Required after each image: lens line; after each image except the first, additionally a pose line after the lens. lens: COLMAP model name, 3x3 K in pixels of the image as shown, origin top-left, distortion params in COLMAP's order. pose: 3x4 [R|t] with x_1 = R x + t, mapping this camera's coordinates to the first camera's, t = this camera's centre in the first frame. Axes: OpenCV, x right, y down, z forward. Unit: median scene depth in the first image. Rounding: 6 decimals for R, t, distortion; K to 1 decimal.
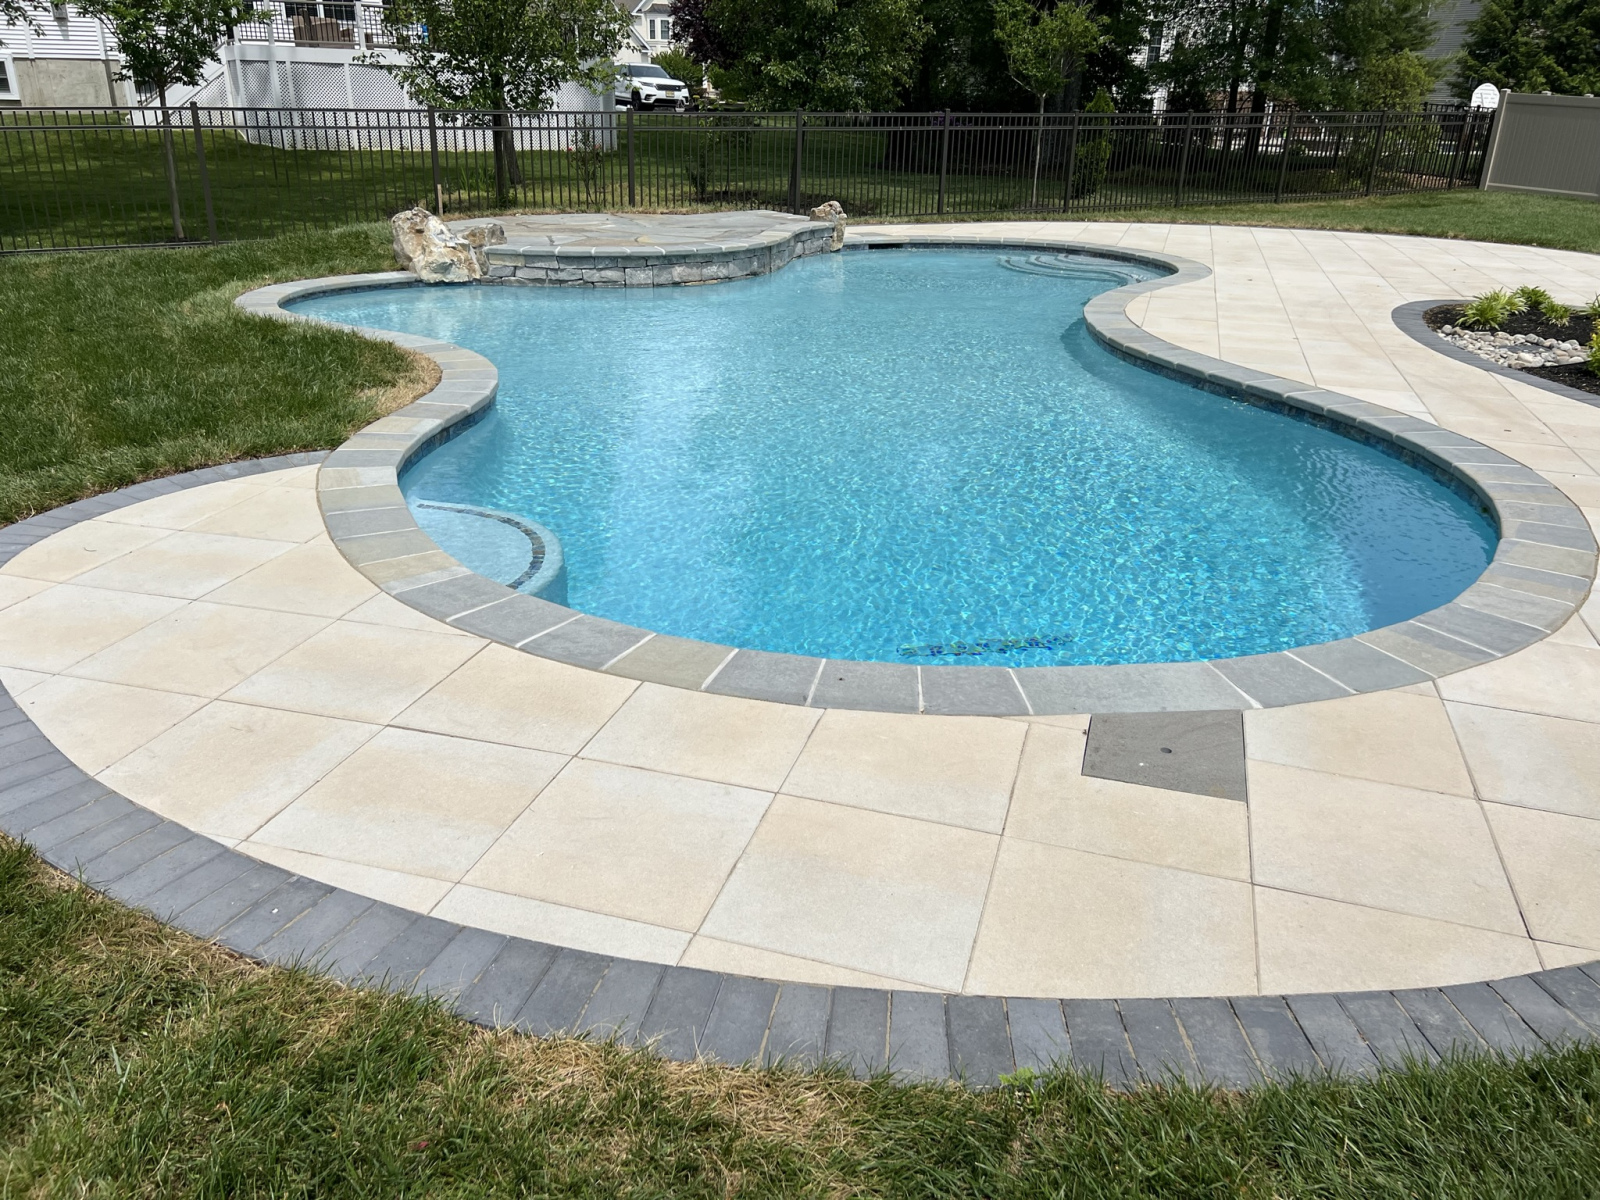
lens RADIAL K [[1204.6, 0, 800.0], [0, 1204.6, 600.0], [0, 0, 1]] dist [0.058118, -0.068200]
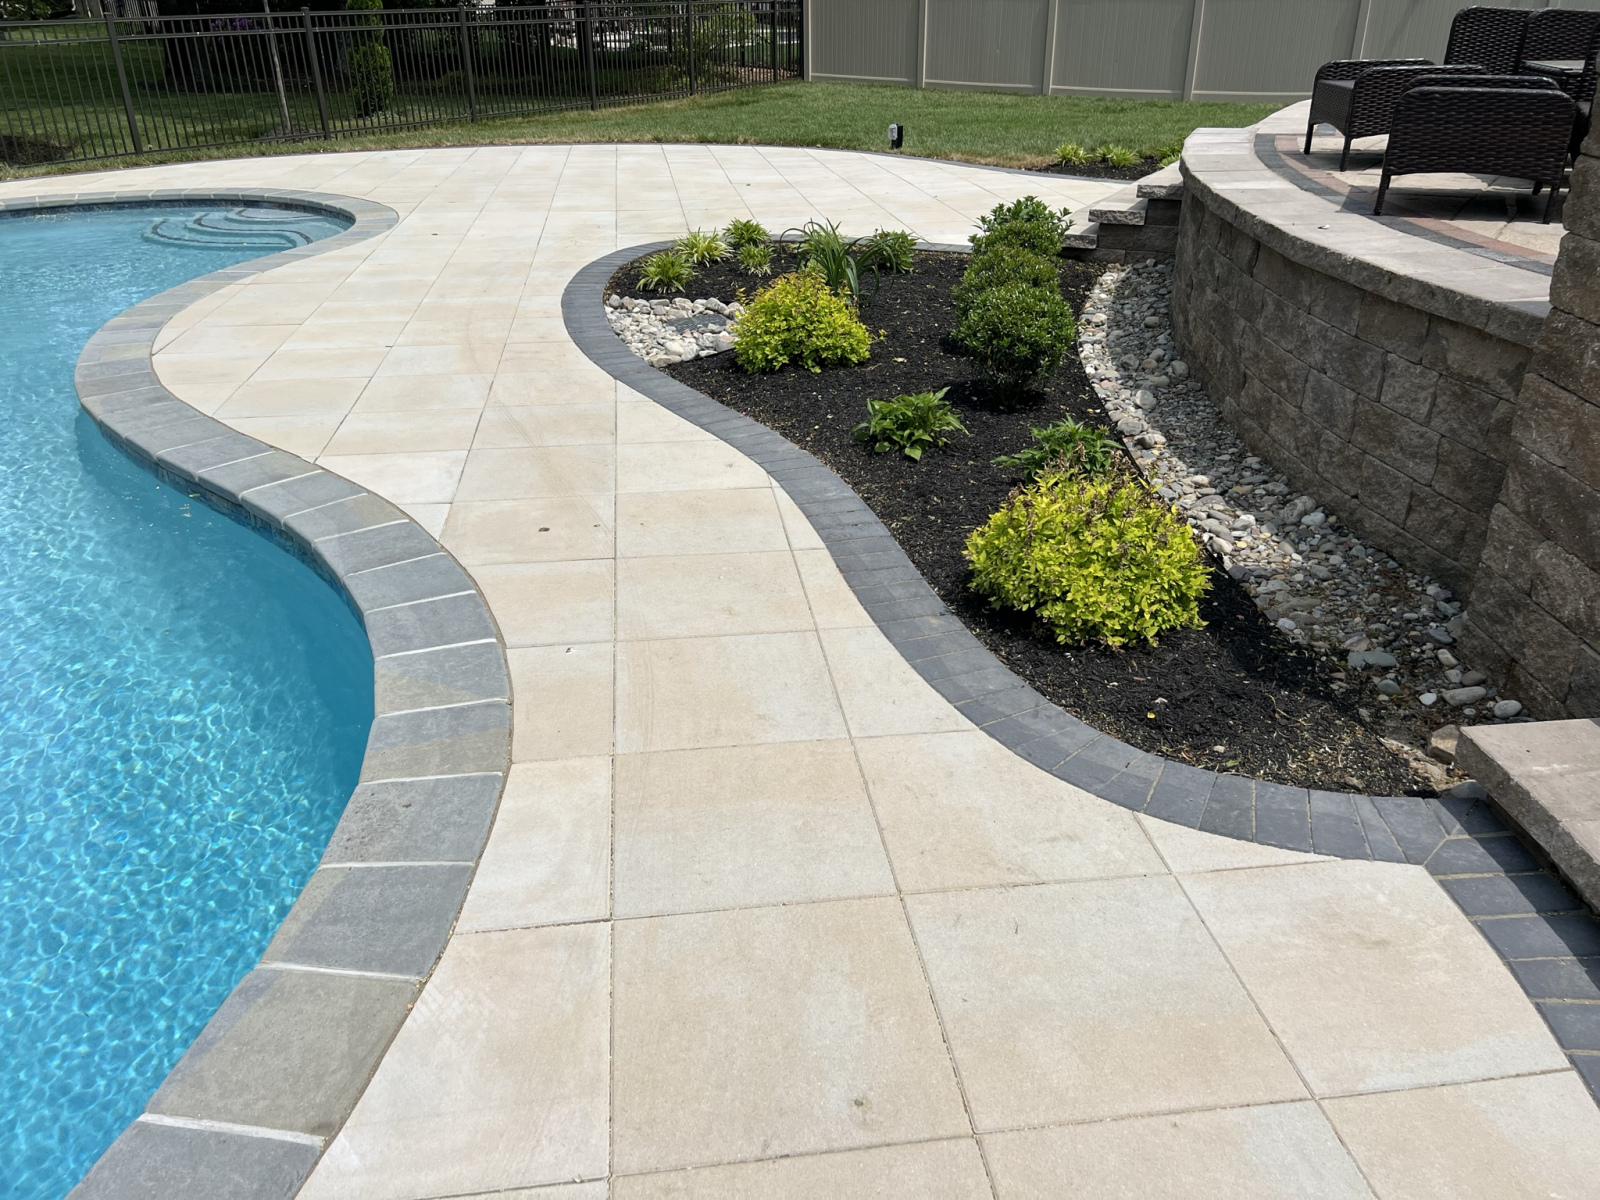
lens RADIAL K [[1204.6, 0, 800.0], [0, 1204.6, 600.0], [0, 0, 1]] dist [0.058118, -0.068200]
pose [[0.908135, -0.213733, 0.360012, 0.176395], [0.188202, 0.976502, 0.104991, -0.053853], [-0.373992, -0.027591, 0.927021, 0.145164]]
